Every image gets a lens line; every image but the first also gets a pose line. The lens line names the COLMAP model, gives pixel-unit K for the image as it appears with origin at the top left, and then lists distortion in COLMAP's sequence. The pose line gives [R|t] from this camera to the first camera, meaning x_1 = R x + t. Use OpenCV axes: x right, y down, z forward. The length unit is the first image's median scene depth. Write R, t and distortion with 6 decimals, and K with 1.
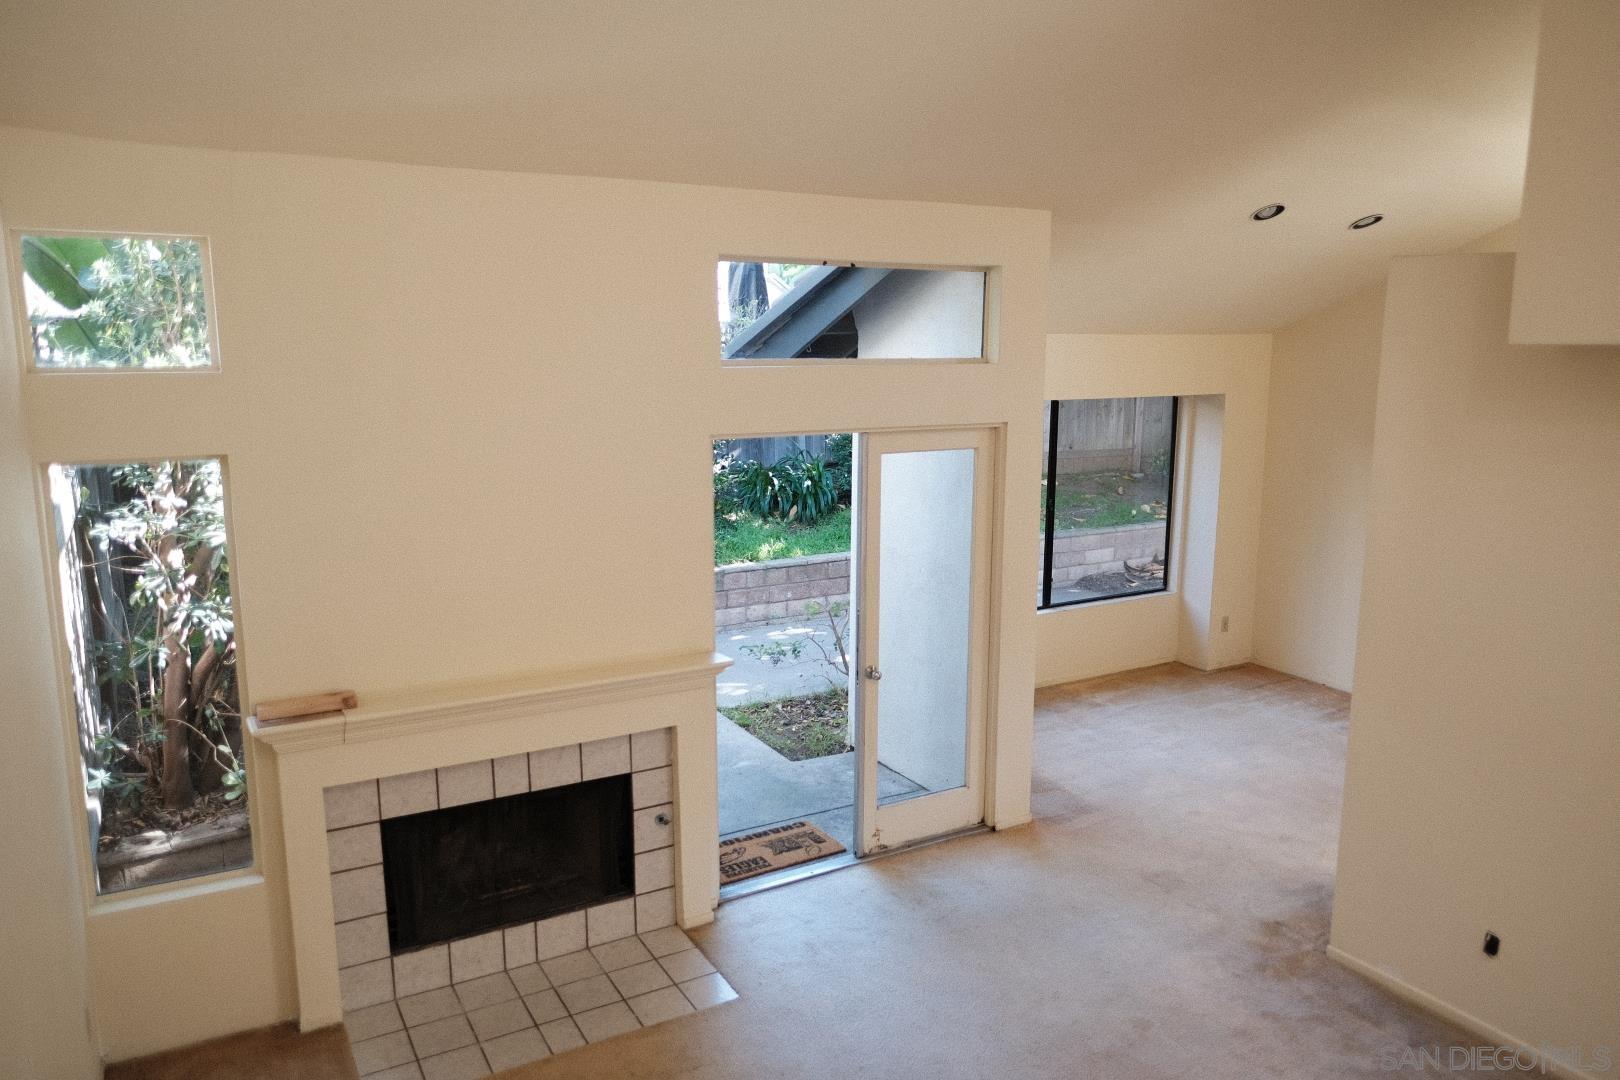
lens RADIAL K [[1133.4, 0, 809.0], [0, 1133.4, 539.5], [0, 0, 1]] dist [-0.016044, 0.007476]
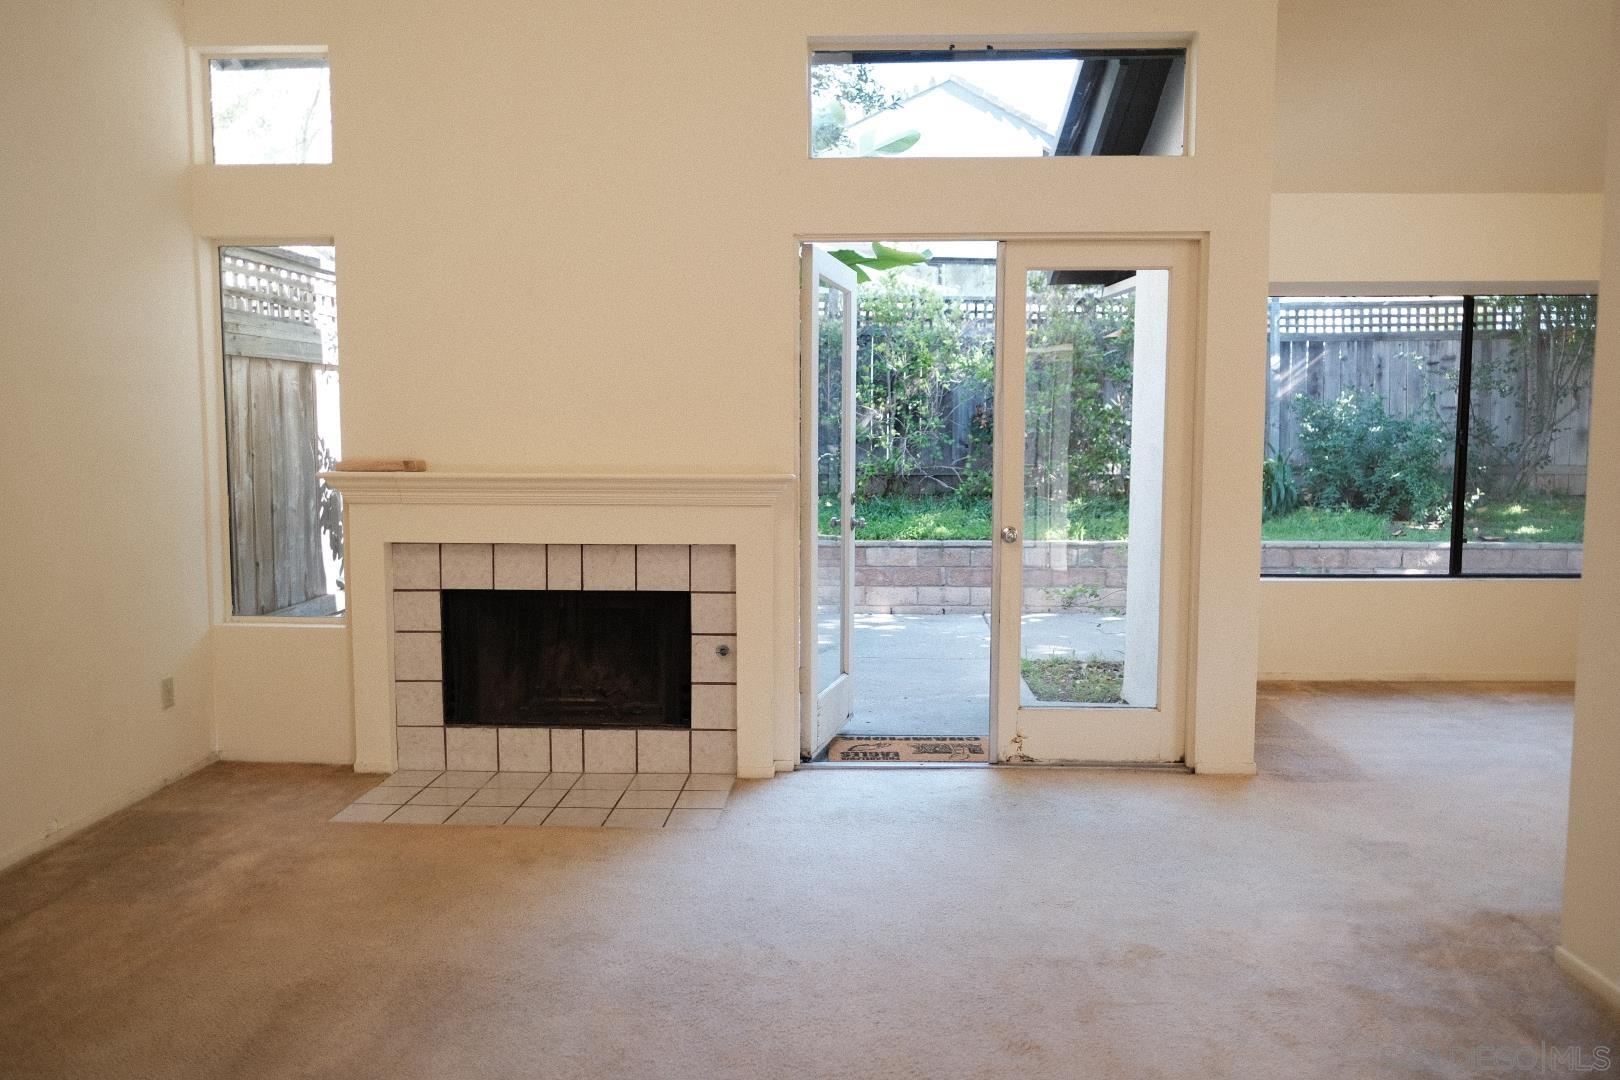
lens RADIAL K [[1133.4, 0, 812.7], [0, 1133.4, 543.0], [0, 0, 1]] dist [-0.016044, 0.007476]
pose [[0.848295, 0.044193, -0.527676, 0.306602], [-0.089934, 0.994058, -0.061326, 0.154584], [0.521831, 0.099478, 0.847229, 0.180645]]
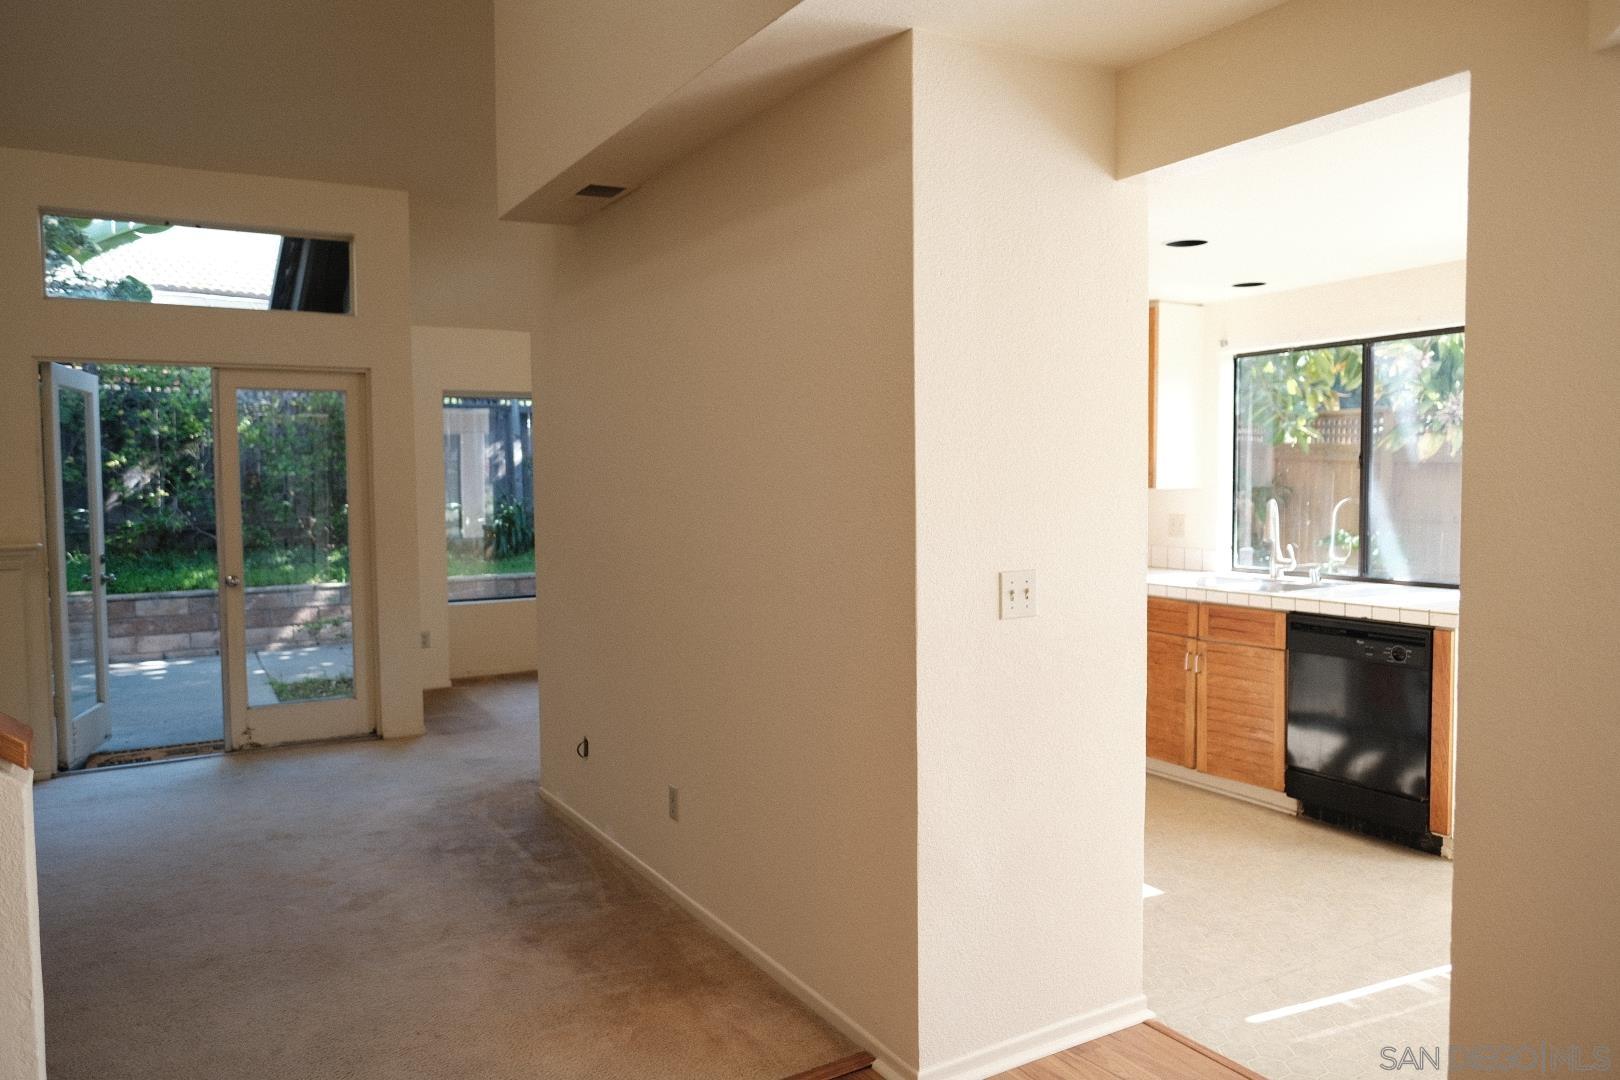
lens RADIAL K [[1133.4, 0, 804.7], [0, 1133.4, 537.6], [0, 0, 1]] dist [-0.016044, 0.007476]
pose [[0.999902, -0.013721, 0.002791, 0.516784], [0.013960, 0.992413, -0.122150, 0.181670], [-0.001094, 0.122177, 0.992508, -0.108275]]
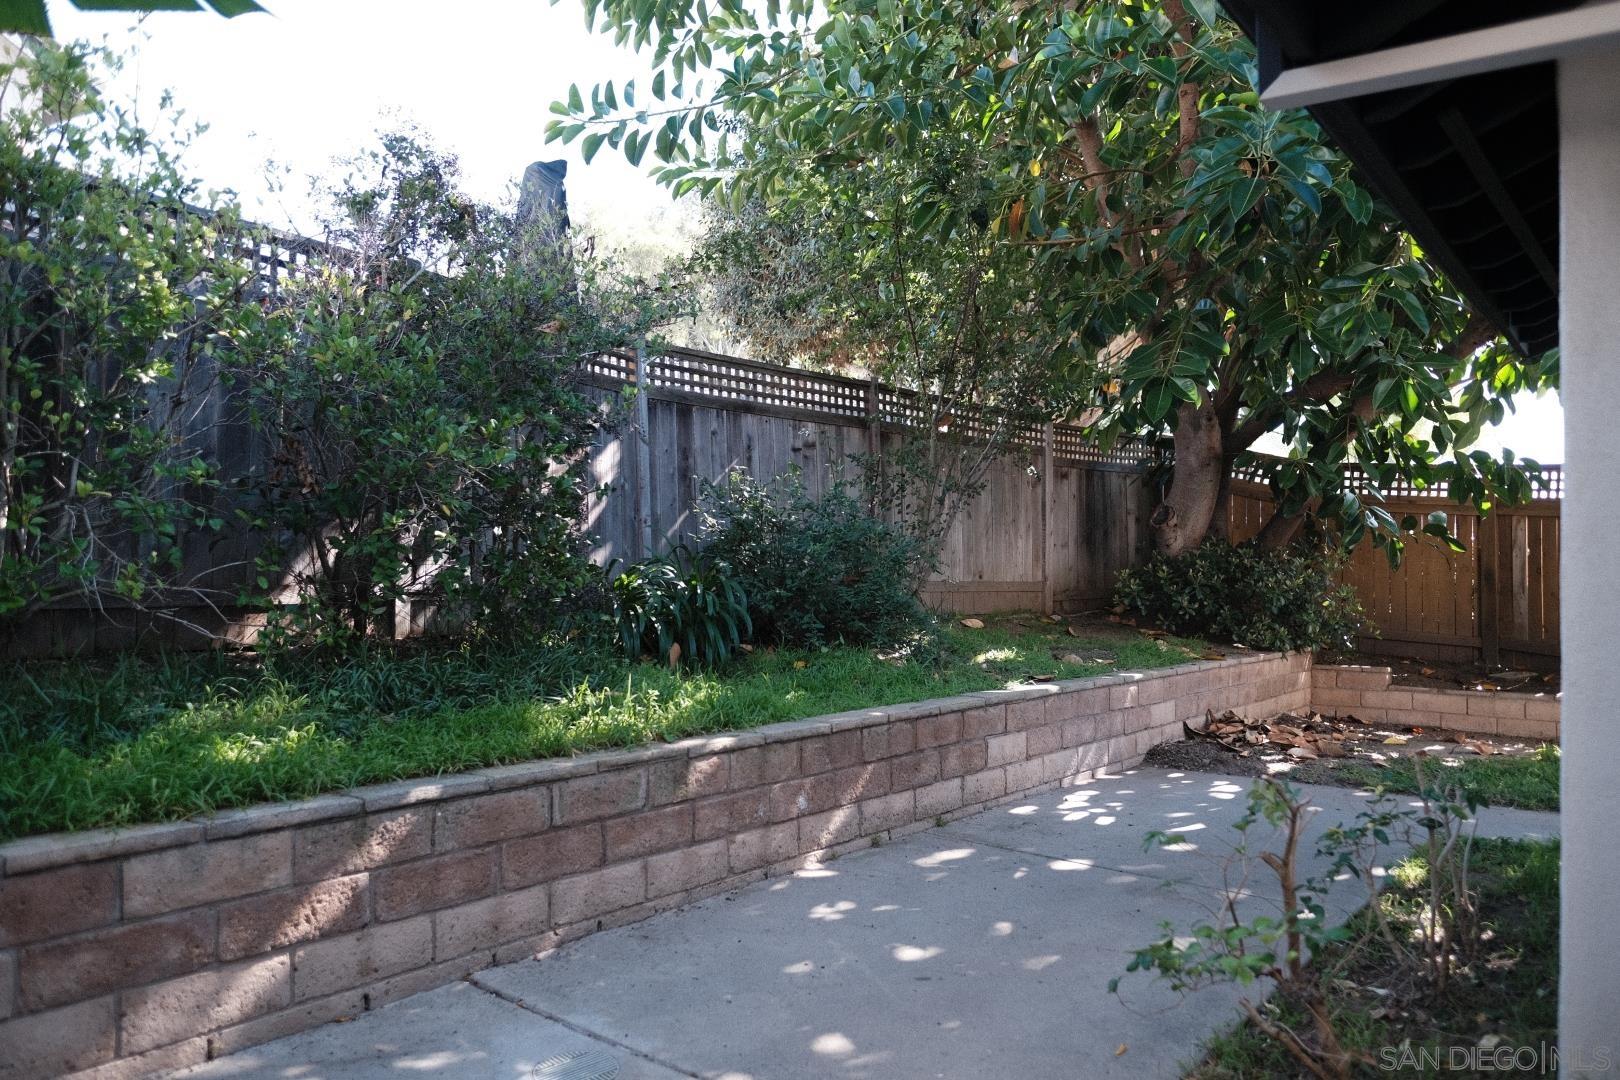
lens RADIAL K [[1133.4, 0, 799.2], [0, 1133.4, 541.6], [0, 0, 1]] dist [-0.016044, 0.007476]
pose [[0.929328, 0.014042, 0.368987, -0.288289], [0.060109, 0.980195, -0.188691, 0.050164], [-0.364329, 0.197536, 0.910079, 0.903763]]
